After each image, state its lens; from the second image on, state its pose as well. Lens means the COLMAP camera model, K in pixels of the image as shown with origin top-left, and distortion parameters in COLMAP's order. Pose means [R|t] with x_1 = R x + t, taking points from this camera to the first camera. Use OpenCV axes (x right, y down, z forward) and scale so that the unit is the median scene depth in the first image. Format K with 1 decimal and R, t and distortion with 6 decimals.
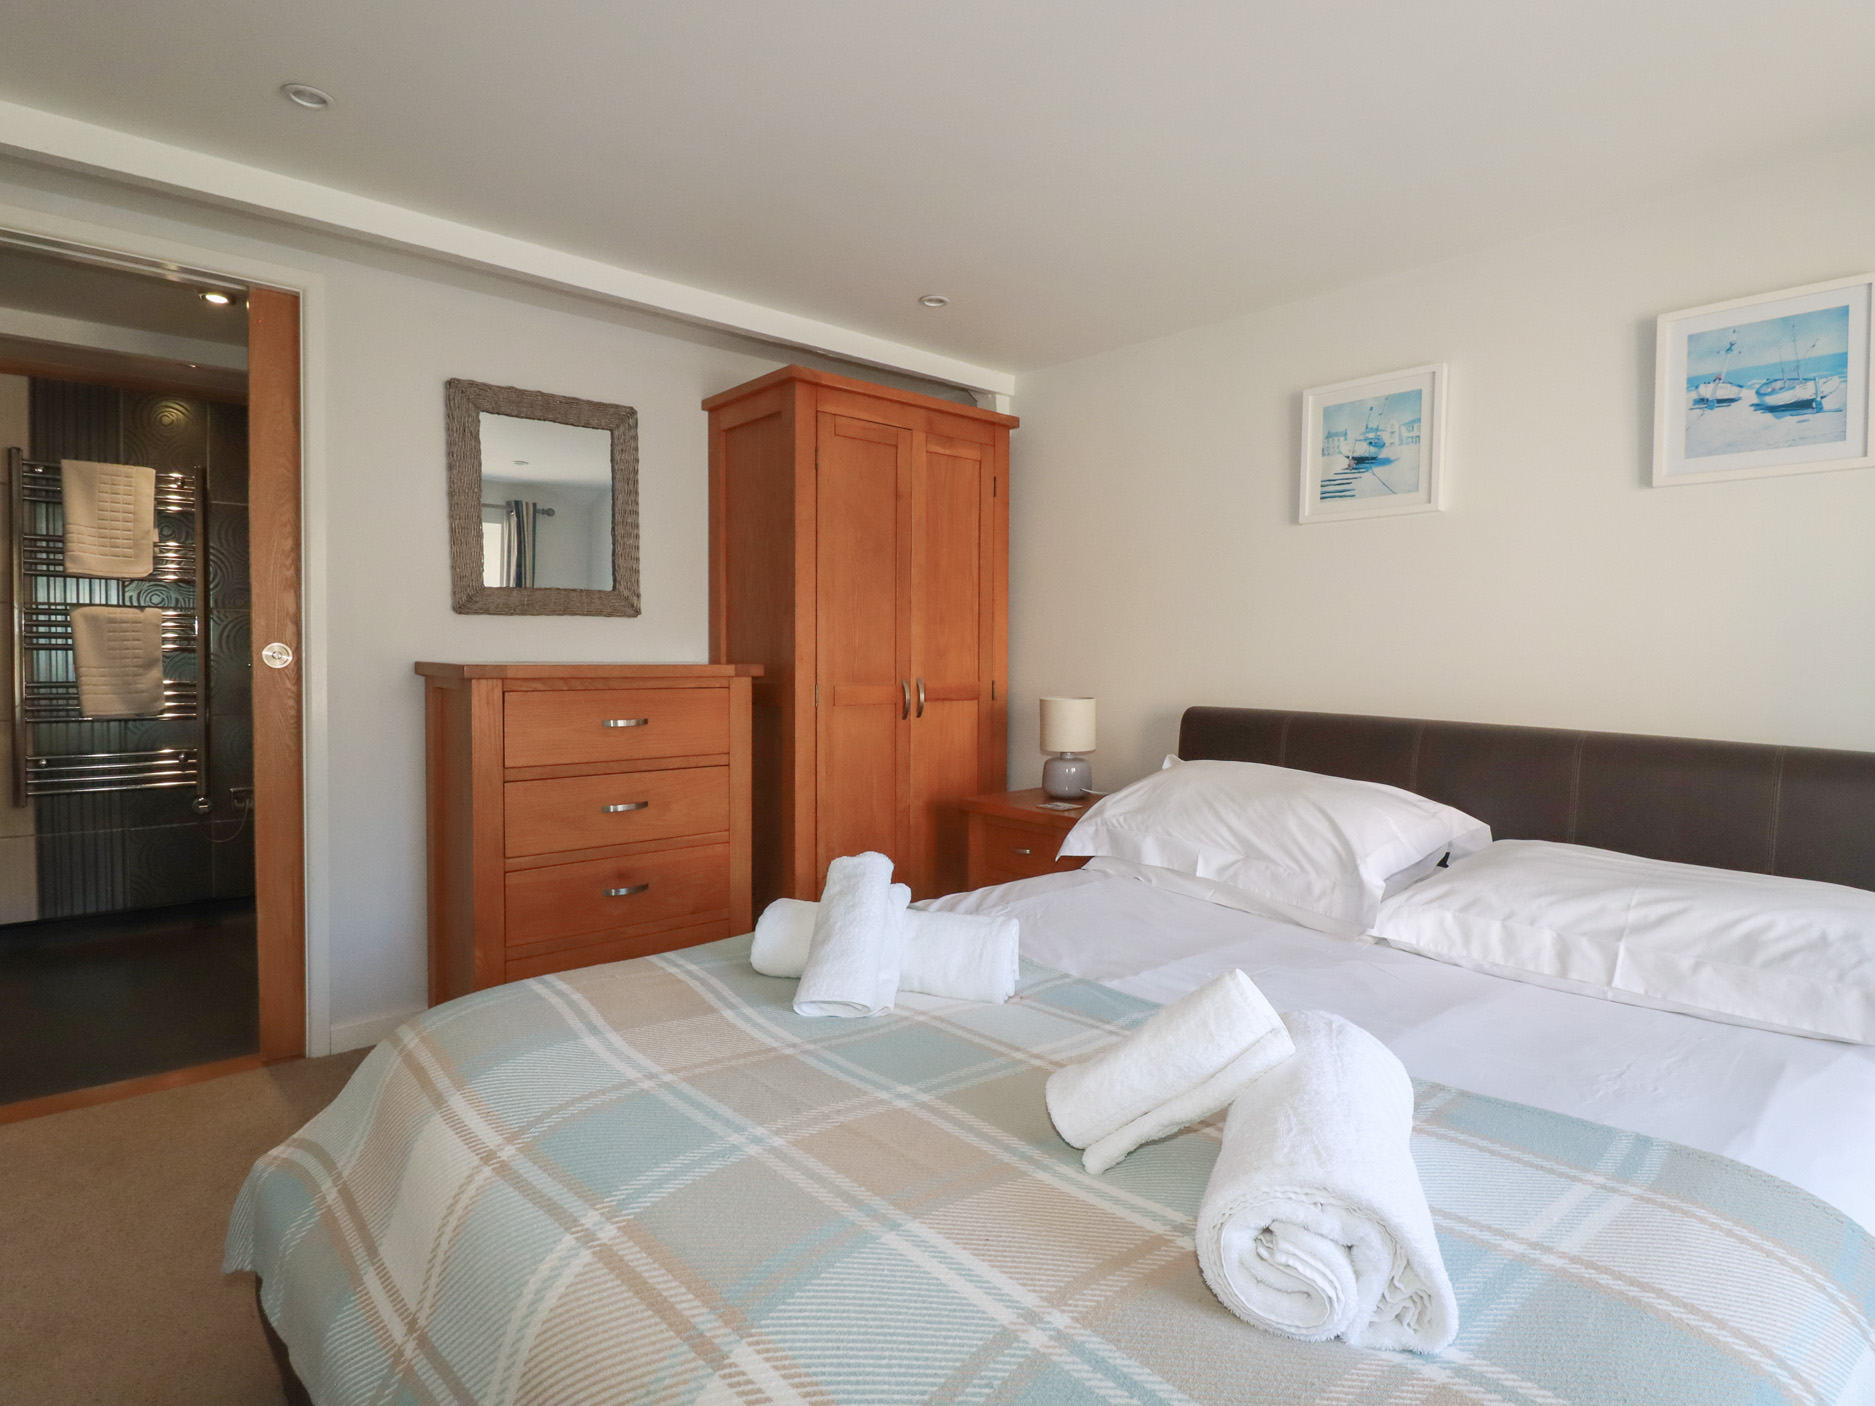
lens RADIAL K [[968.8, 0, 937.5], [0, 968.8, 703.0], [0, 0, 1]] dist [-0.000049, -0.017462]
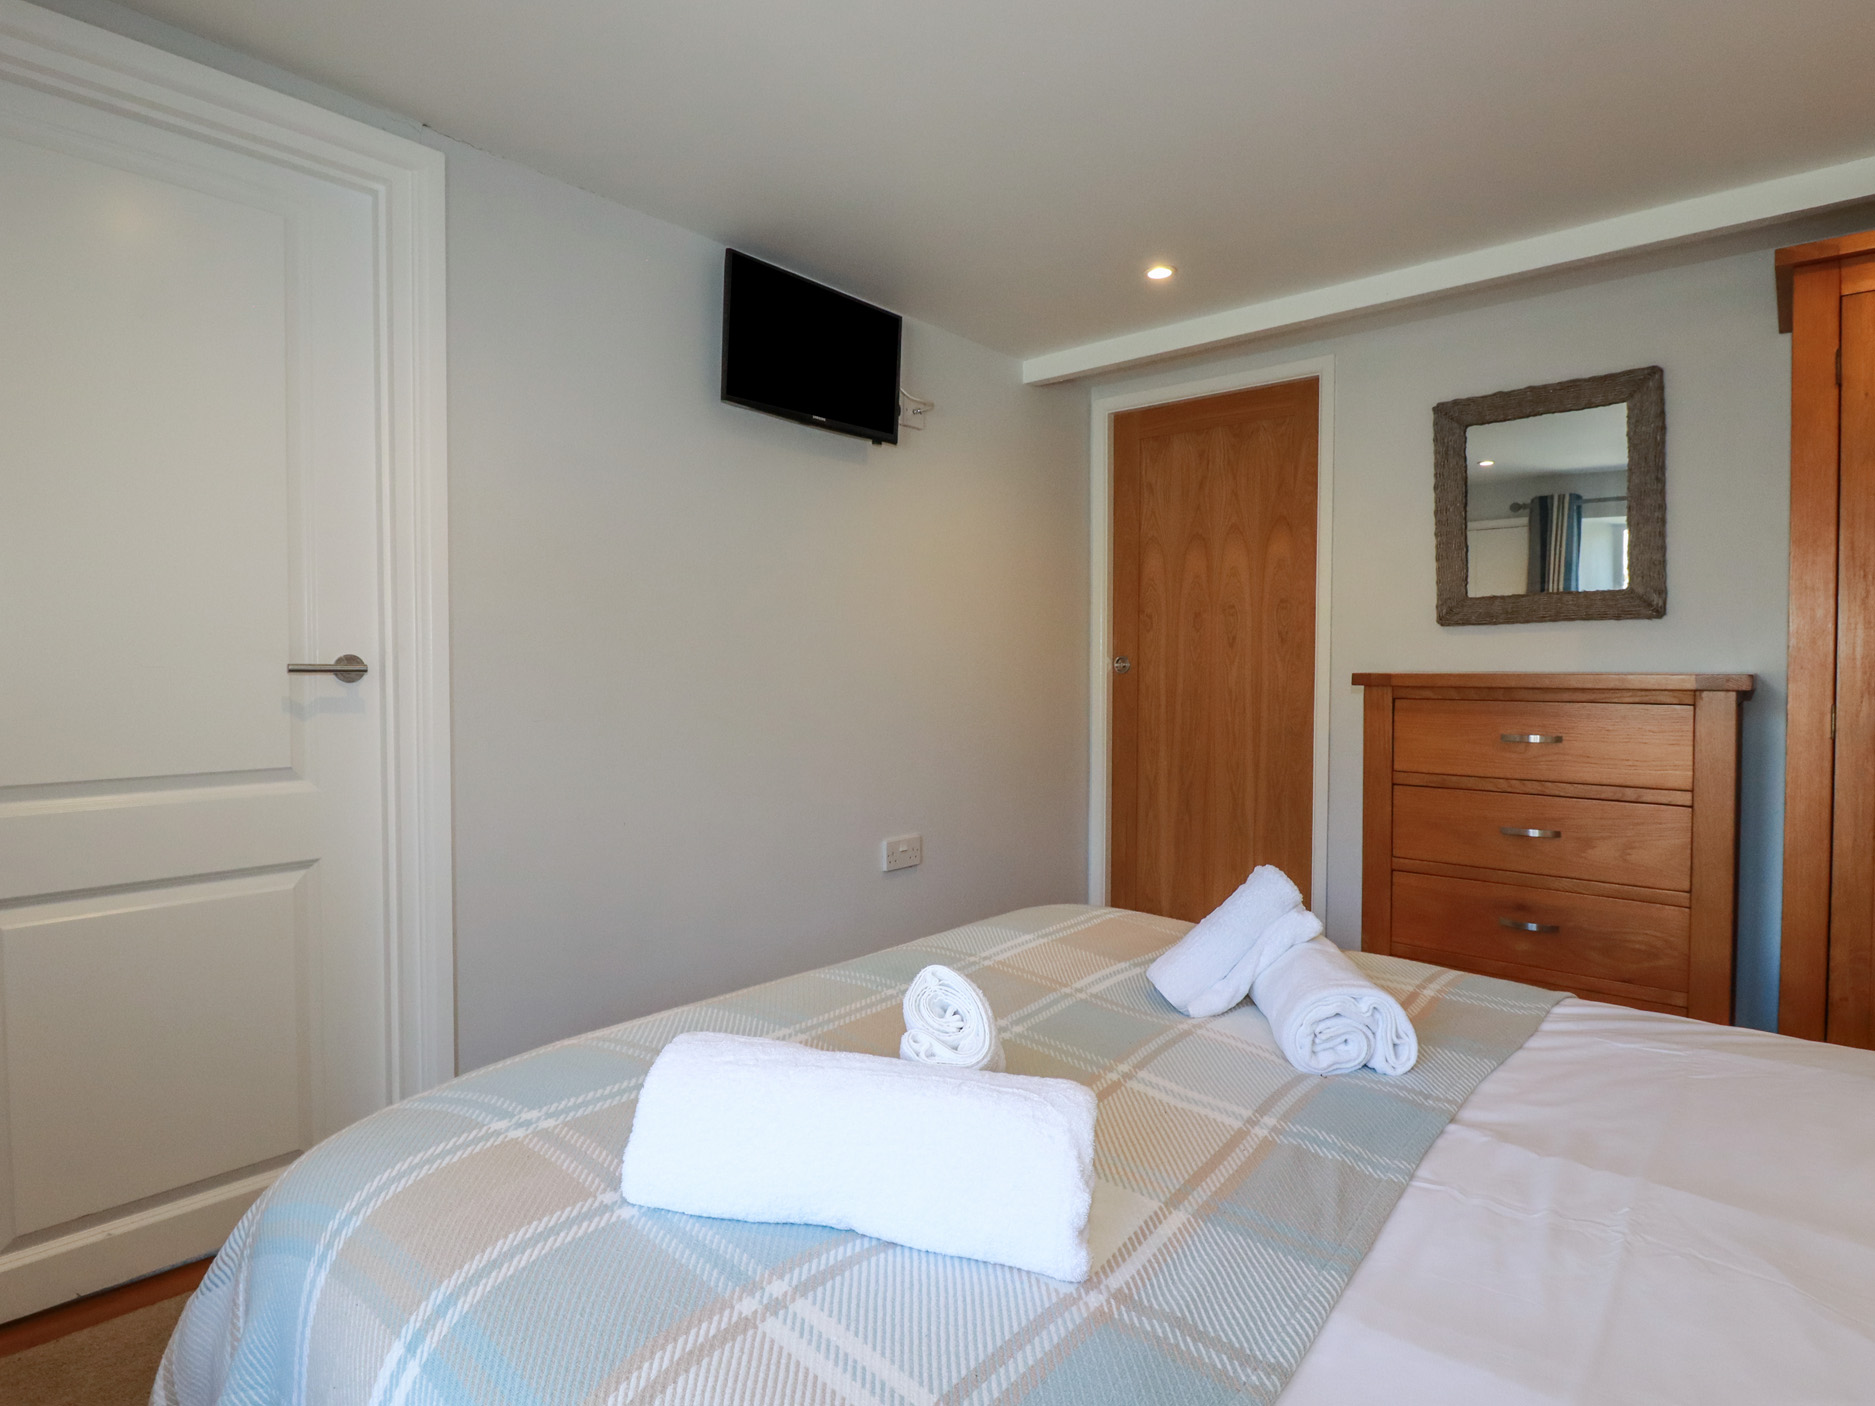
lens RADIAL K [[988.8, 0, 937.0], [0, 988.8, 695.6], [0, 0, 1]] dist [0.002291, -0.017852]
pose [[0.129739, 0.020632, -0.991333, 0.530073], [-0.047430, 0.998768, 0.014579, -0.006721], [0.990413, 0.045128, 0.130558, 0.344491]]
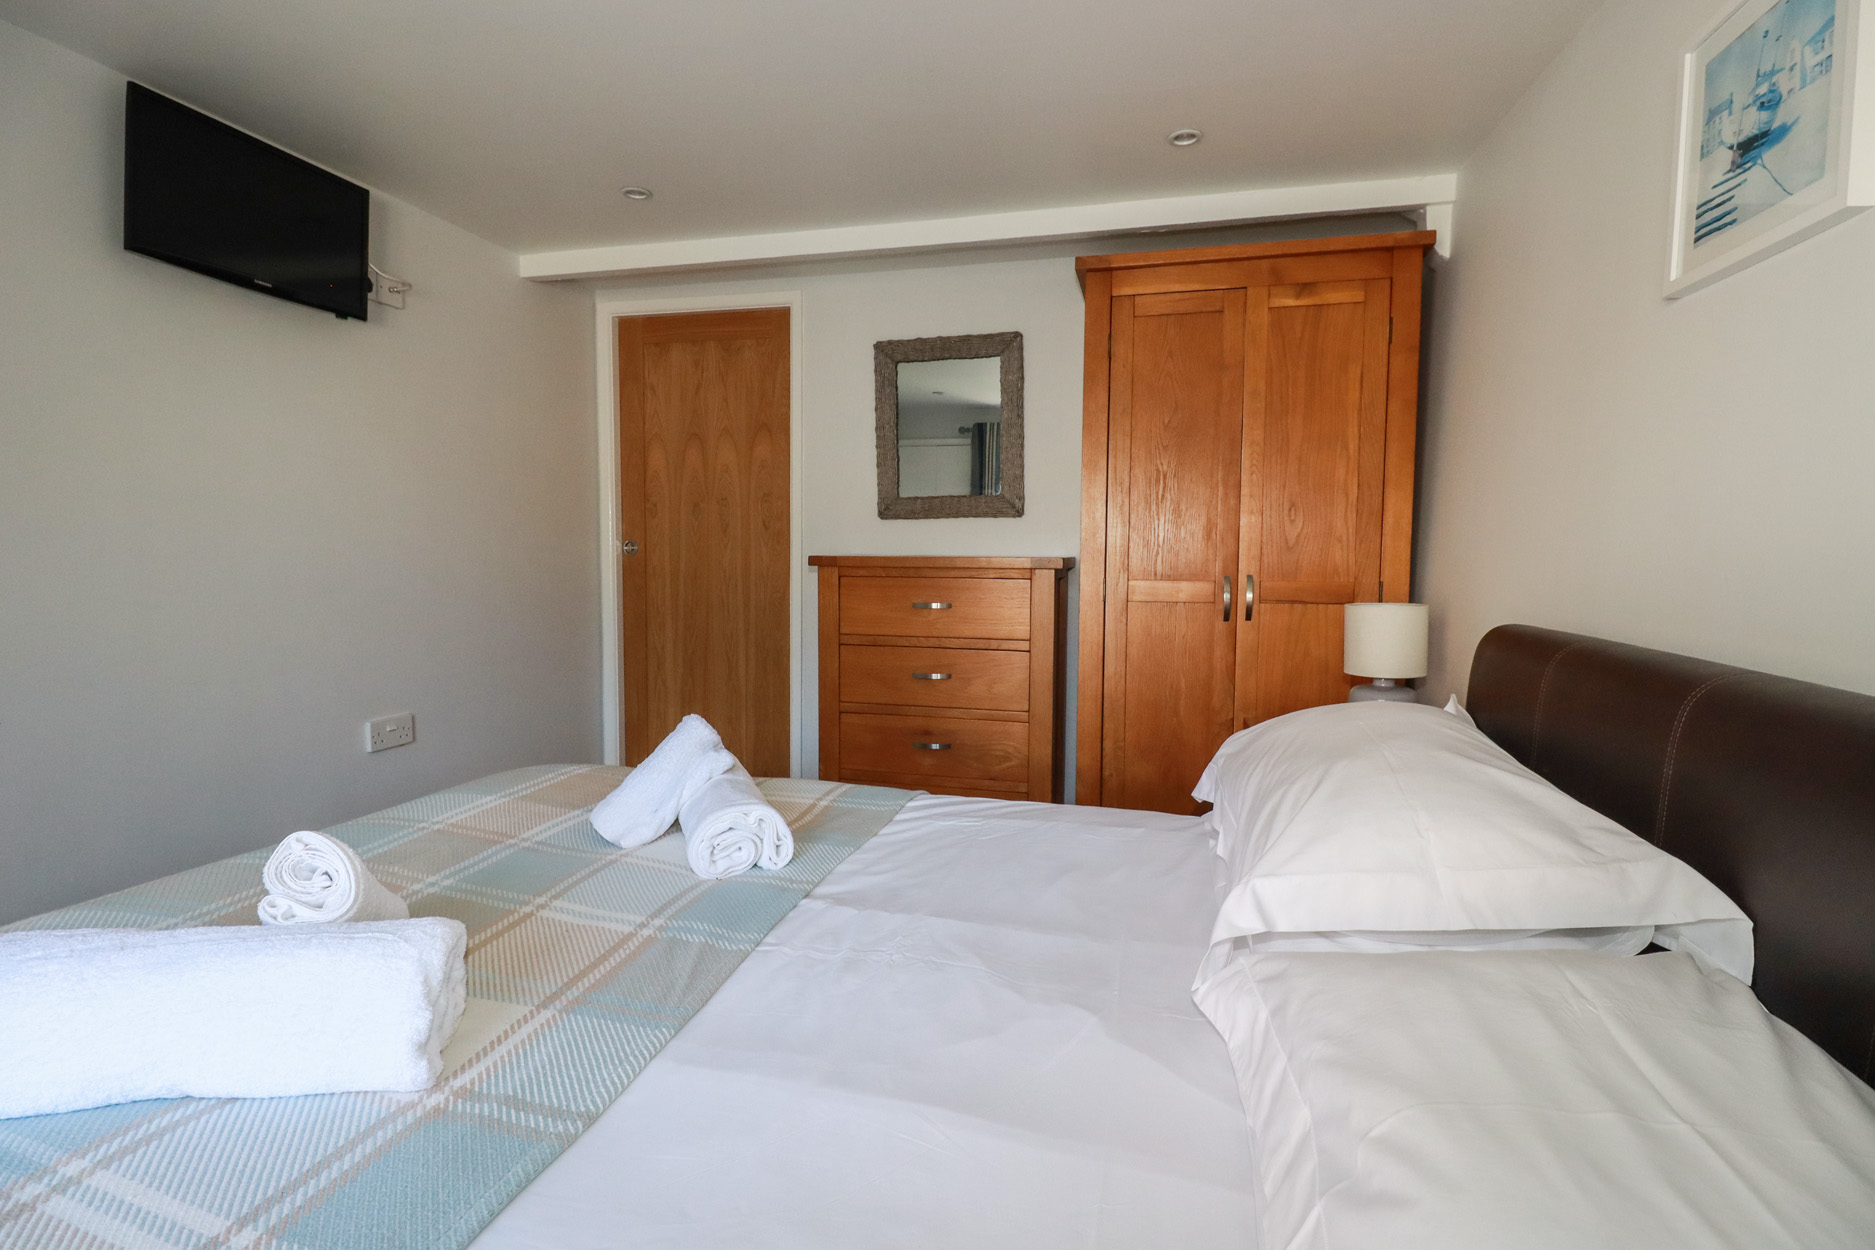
lens RADIAL K [[868.8, 0, 943.1], [0, 868.8, 616.0], [0, 0, 1]] dist [-0.002082, -0.012109]
pose [[0.566761, 0.055111, -0.822037, 0.582552], [-0.043165, 0.998376, 0.037172, -0.007288], [0.822751, 0.014416, 0.568219, 0.417665]]
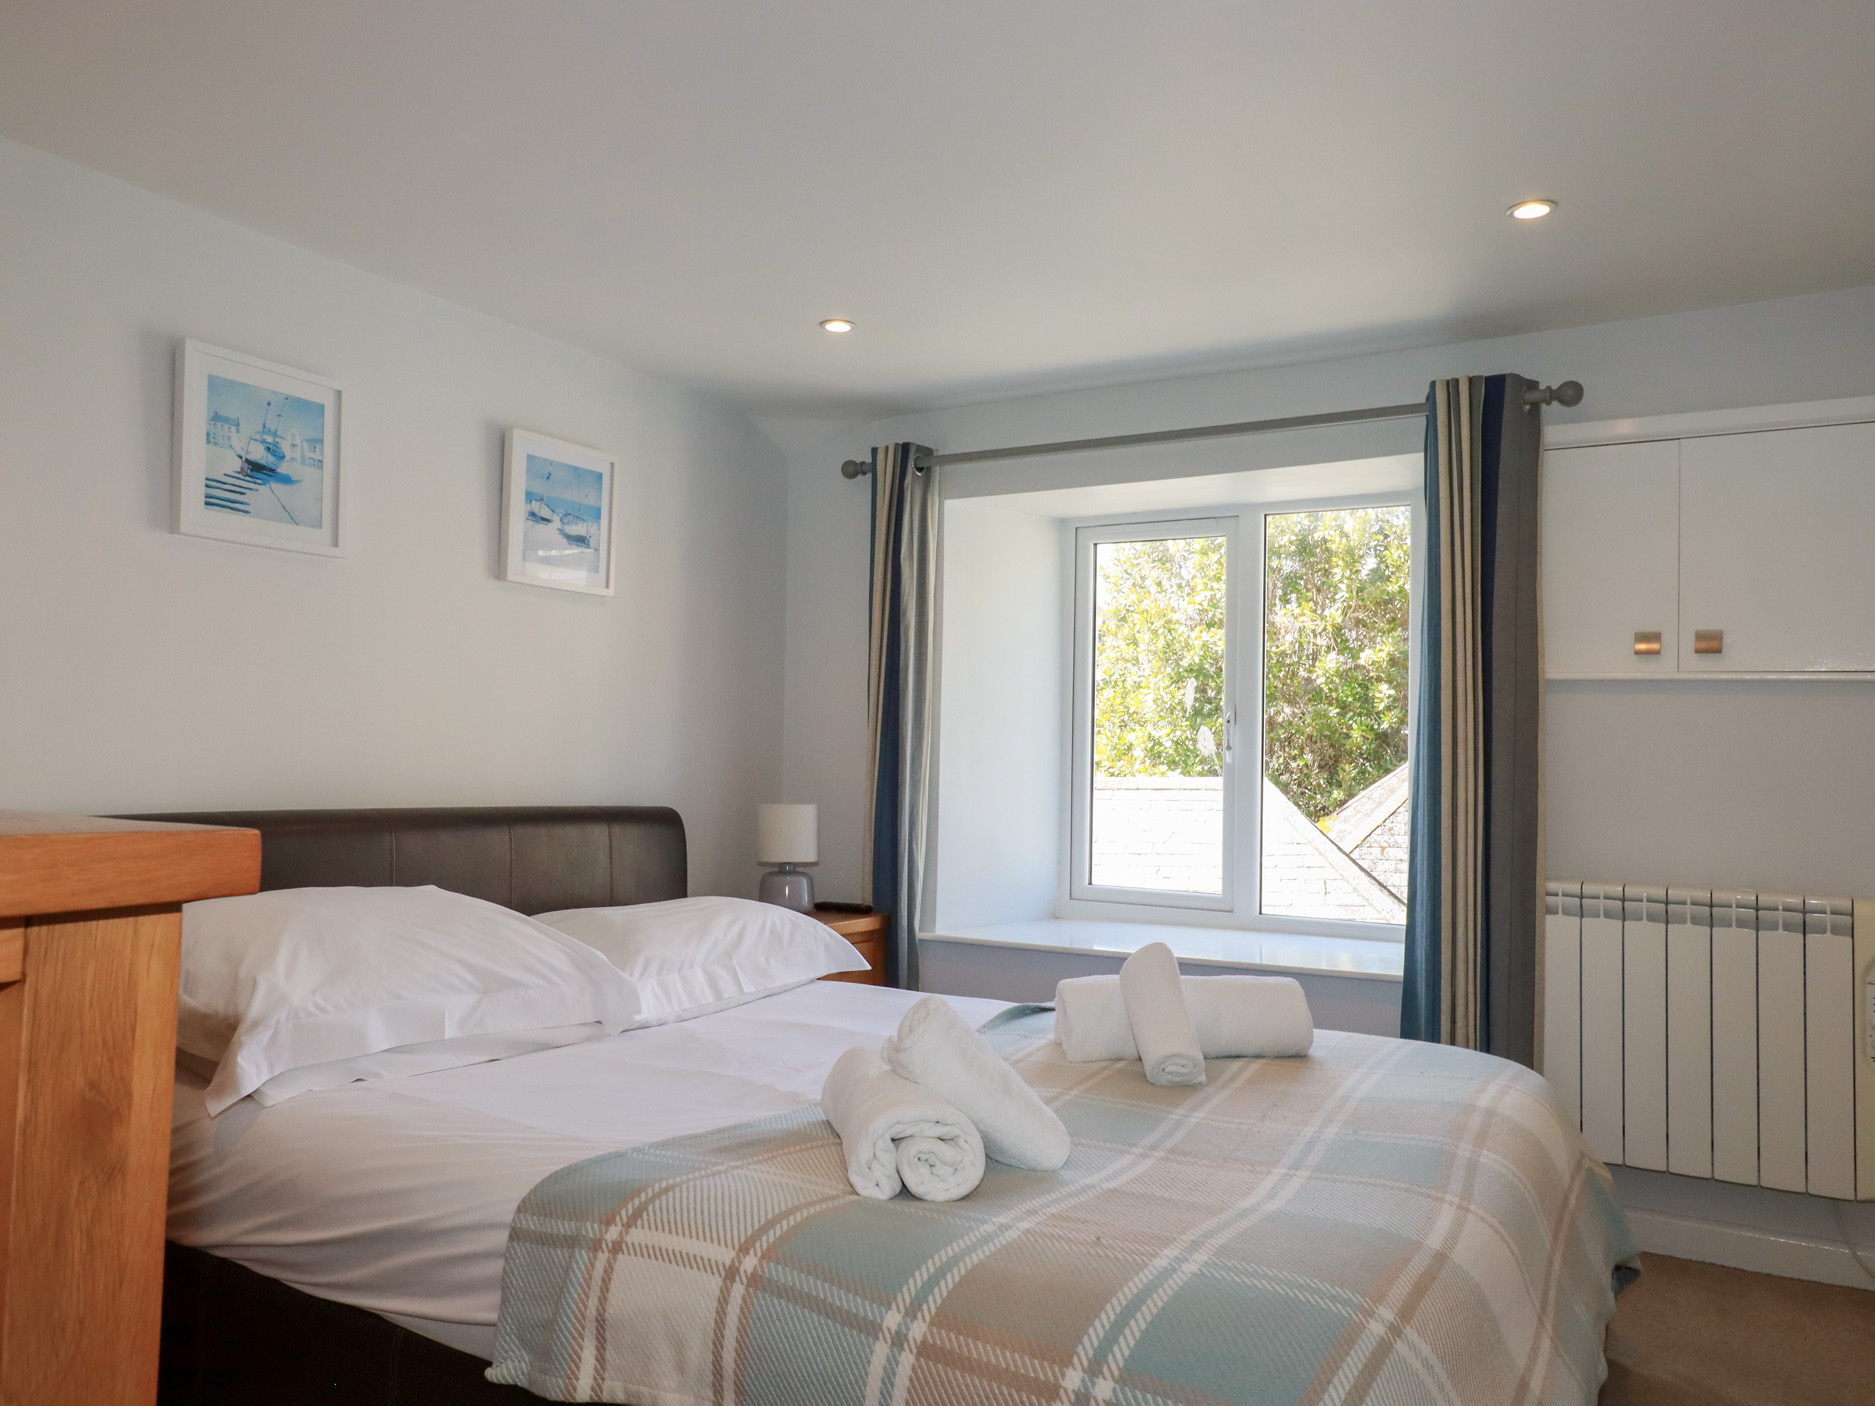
lens RADIAL K [[1391.2, 0, 937.5], [0, 1391.2, 703.0], [0, 0, 1]] dist [0.039425, 0.001306]
pose [[-0.334722, 0.007386, 0.942288, -0.758522], [0.015628, 0.999875, -0.002286, -0.060302], [-0.942187, 0.013961, -0.334795, 0.881160]]
